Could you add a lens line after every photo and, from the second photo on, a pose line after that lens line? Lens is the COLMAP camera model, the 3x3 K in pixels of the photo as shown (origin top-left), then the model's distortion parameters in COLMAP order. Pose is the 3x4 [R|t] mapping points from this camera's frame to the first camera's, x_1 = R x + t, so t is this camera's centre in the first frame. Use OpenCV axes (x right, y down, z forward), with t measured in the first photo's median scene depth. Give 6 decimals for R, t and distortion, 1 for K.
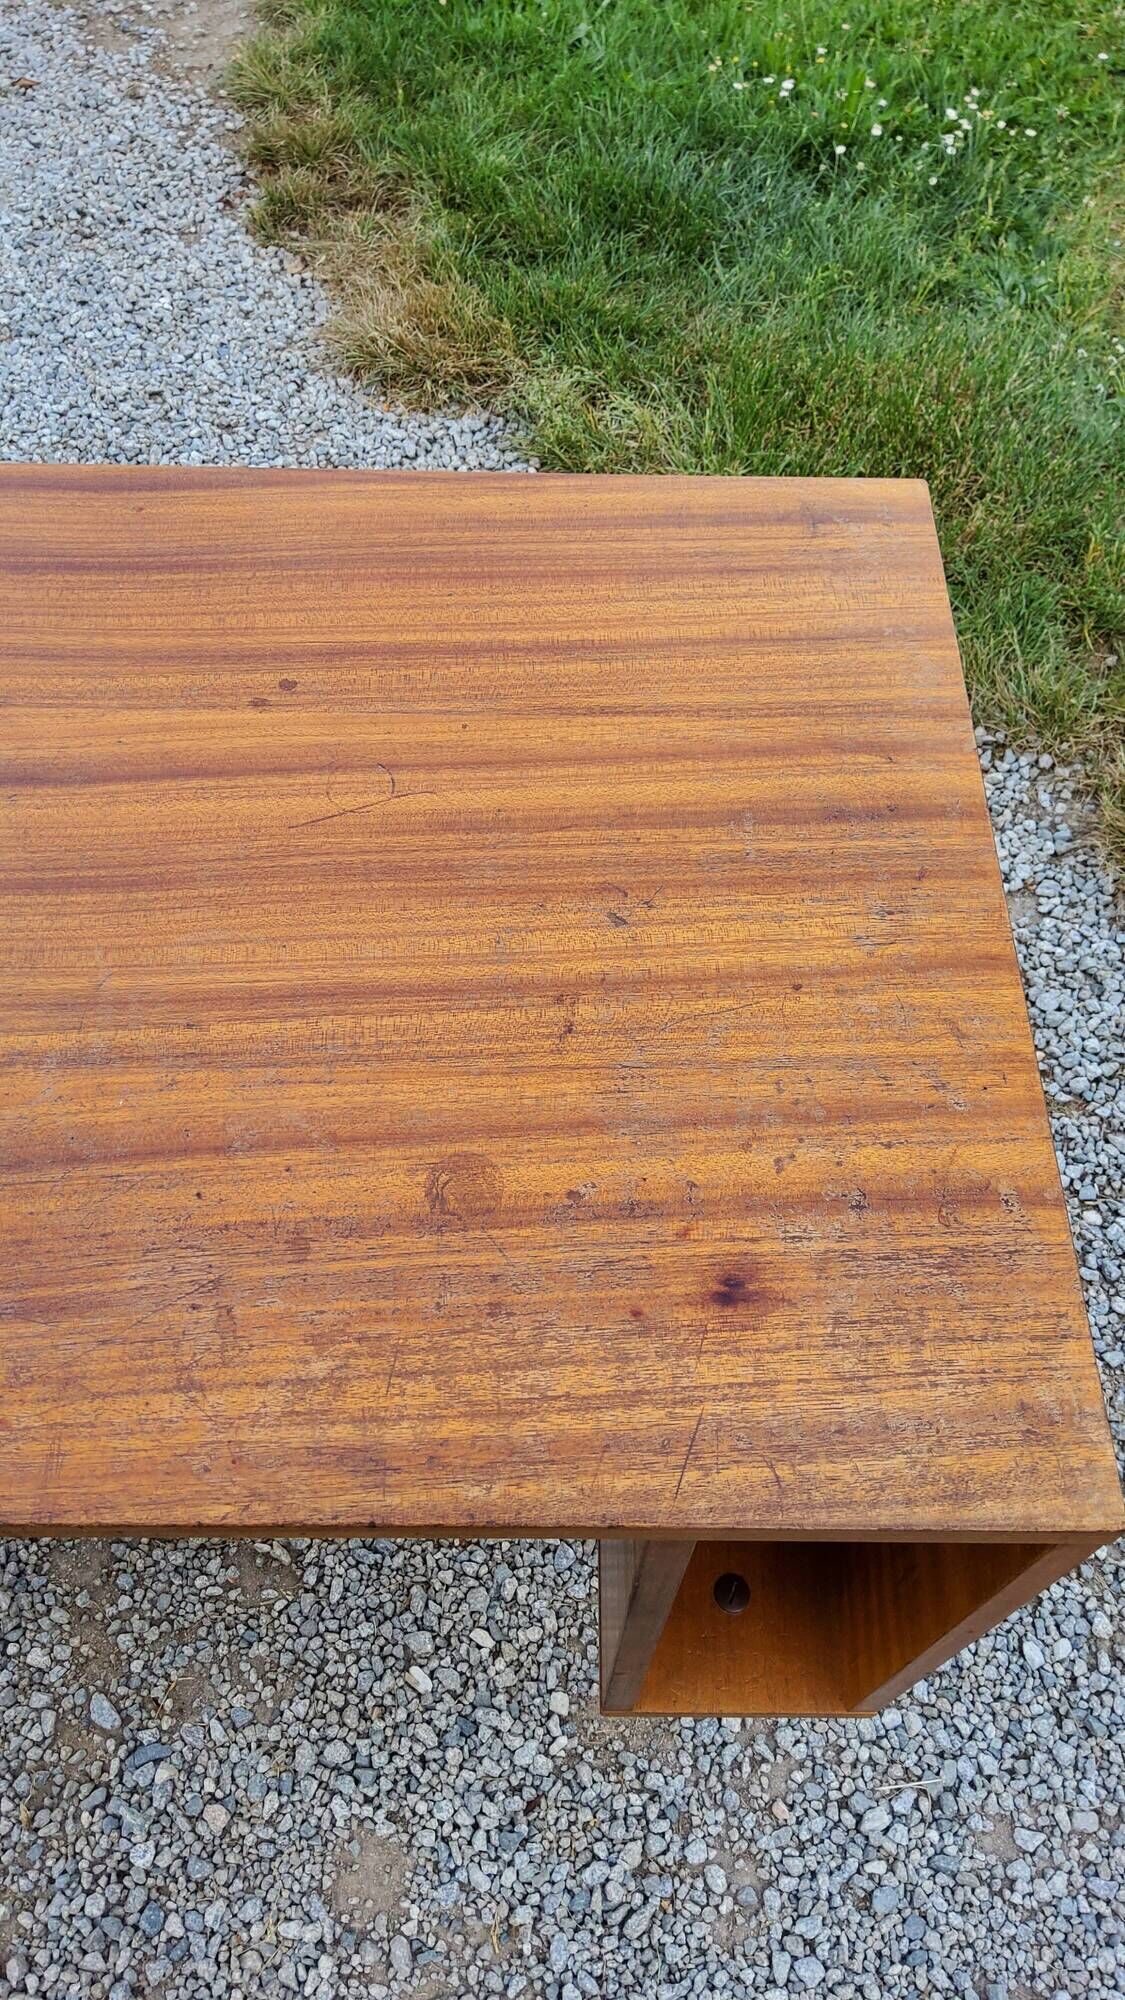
lens RADIAL K [[1520.7, 0, 575.2], [0, 1520.7, 994.1], [0, 0, 1]] dist [0.072159, -0.124619]
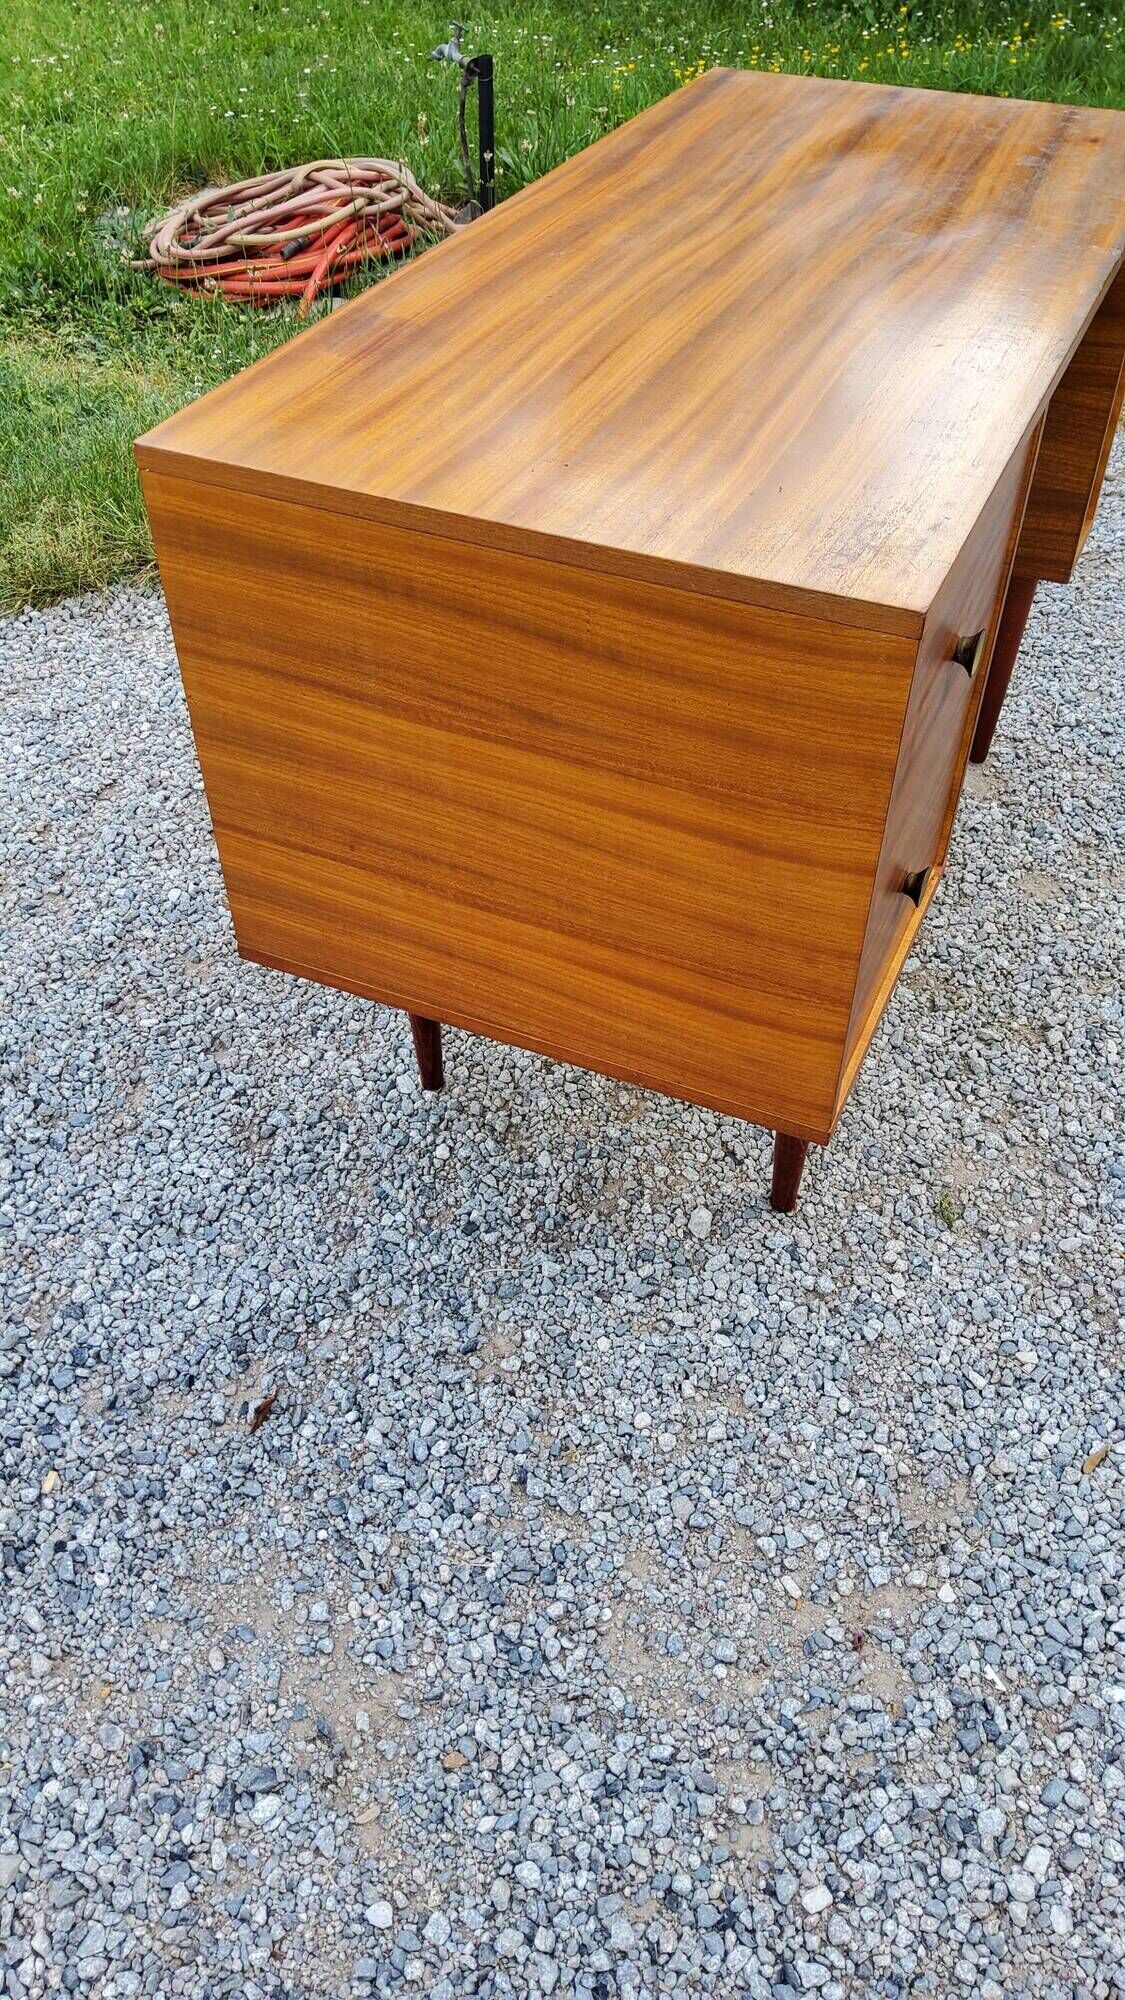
lens RADIAL K [[1520.7, 0, 550.5], [0, 1520.7, 1008.6], [0, 0, 1]] dist [0.072159, -0.124619]
pose [[0.412774, -0.642233, 0.645875, -1.486837], [0.773854, 0.621267, 0.123199, 0.032515], [-0.480383, 0.448959, 0.753438, 0.049719]]
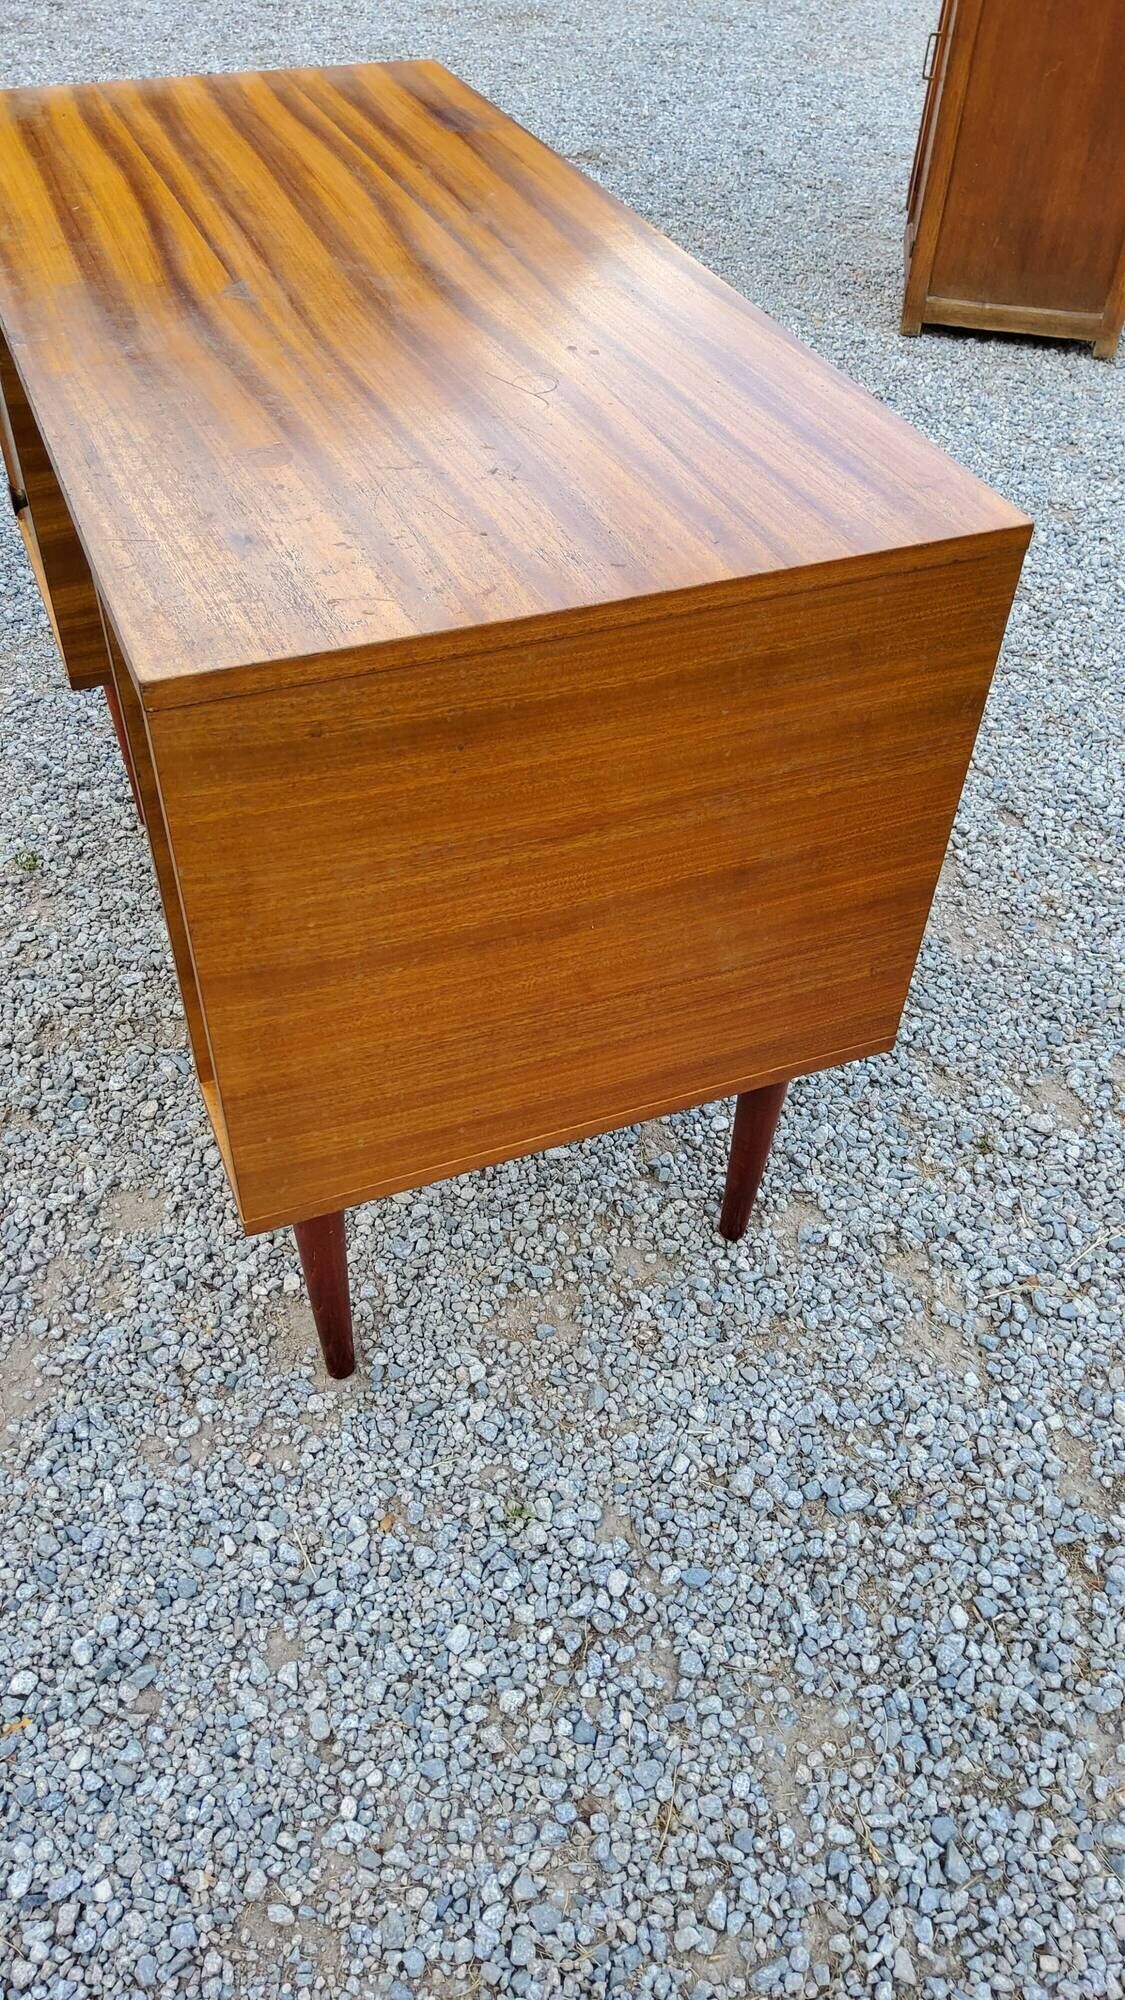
lens RADIAL K [[1520.7, 0, 572.2], [0, 1520.7, 991.6], [0, 0, 1]] dist [0.072159, -0.124619]
pose [[0.381151, 0.634340, -0.672560, 0.755597], [-0.793303, 0.597979, 0.114420, 0.012075], [0.474758, 0.489932, 0.731144, 0.118091]]
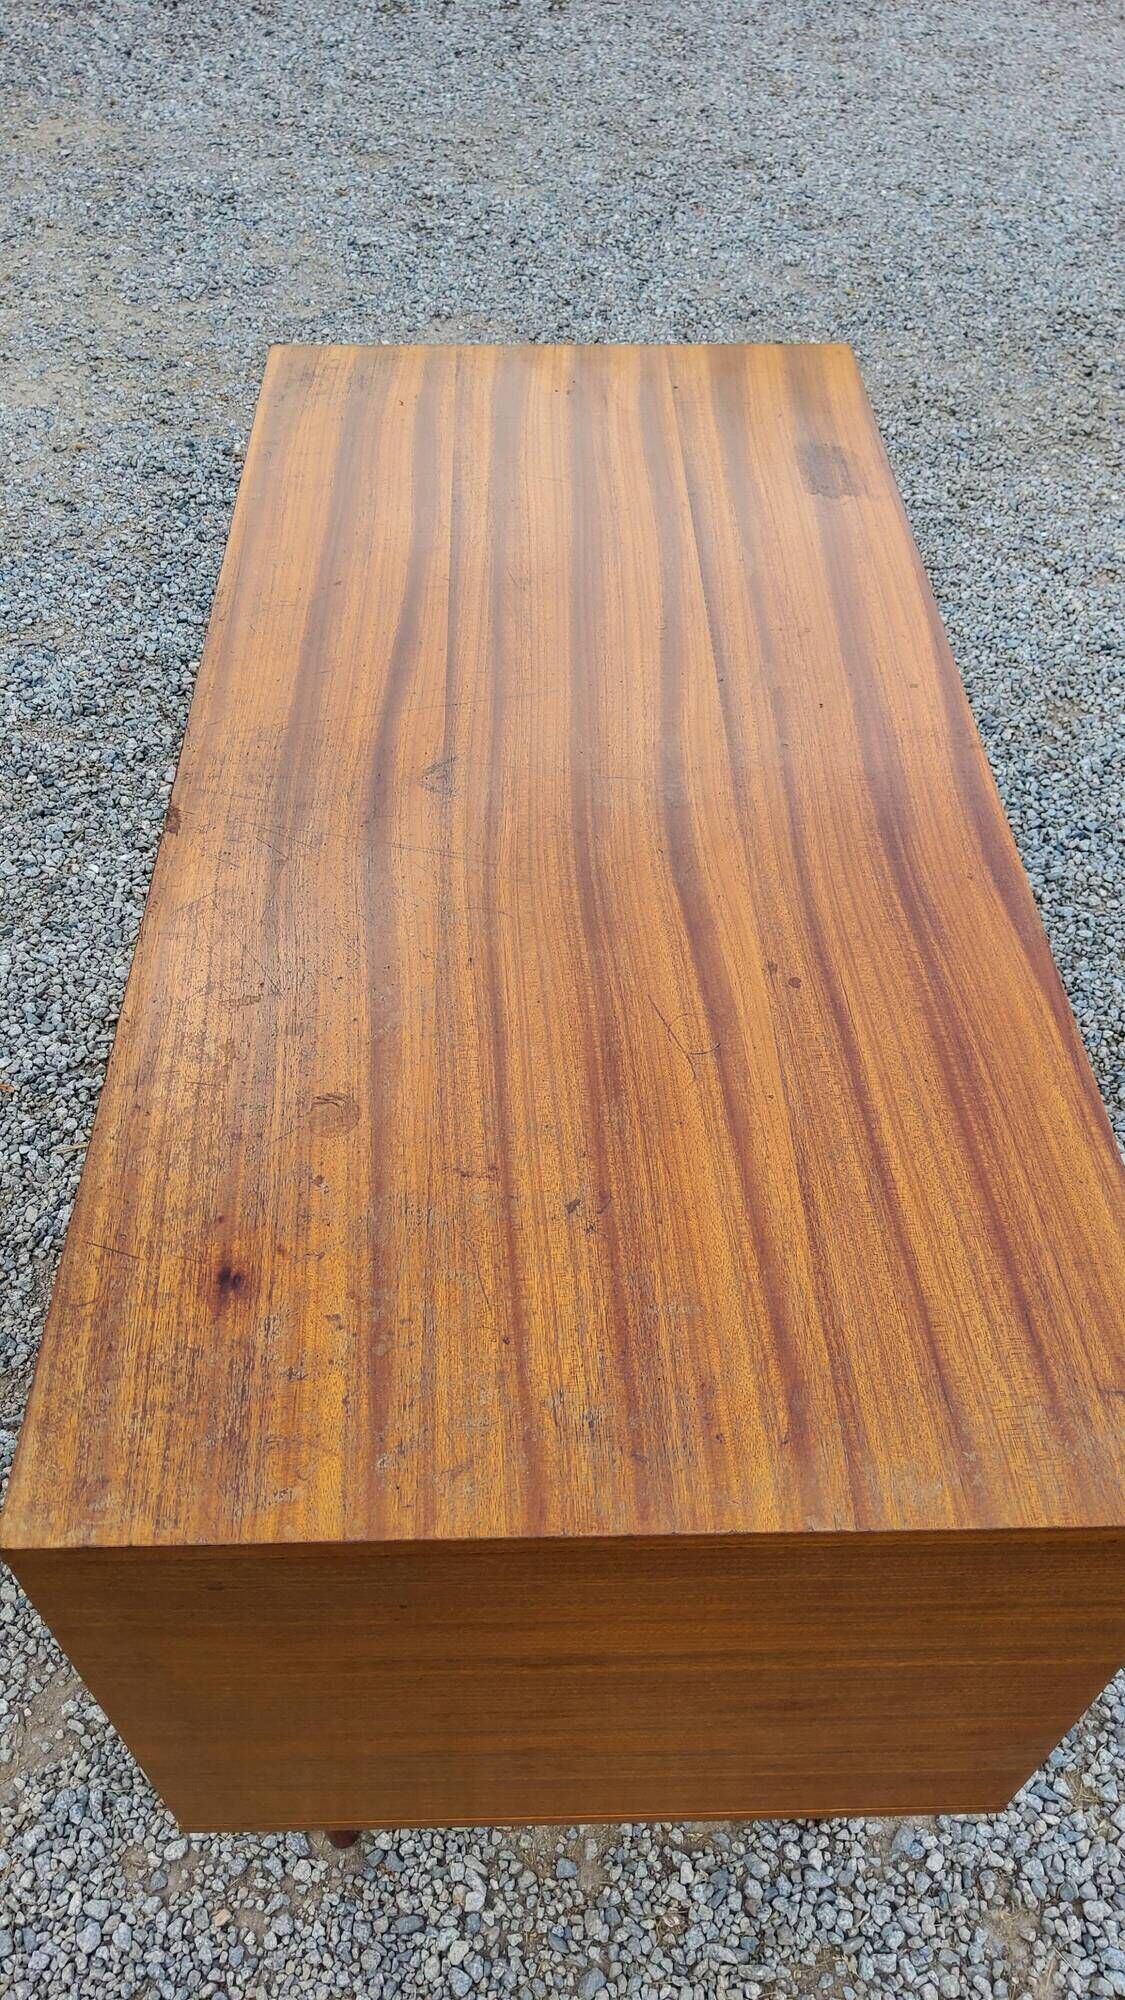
lens RADIAL K [[1520.7, 0, 567.8], [0, 1520.7, 991.4], [0, 0, 1]] dist [0.072159, -0.124619]
pose [[0.026432, 0.725050, -0.688189, 0.403317], [-0.849889, 0.378745, 0.366389, -0.303974], [0.526299, 0.575200, 0.626223, 0.088277]]
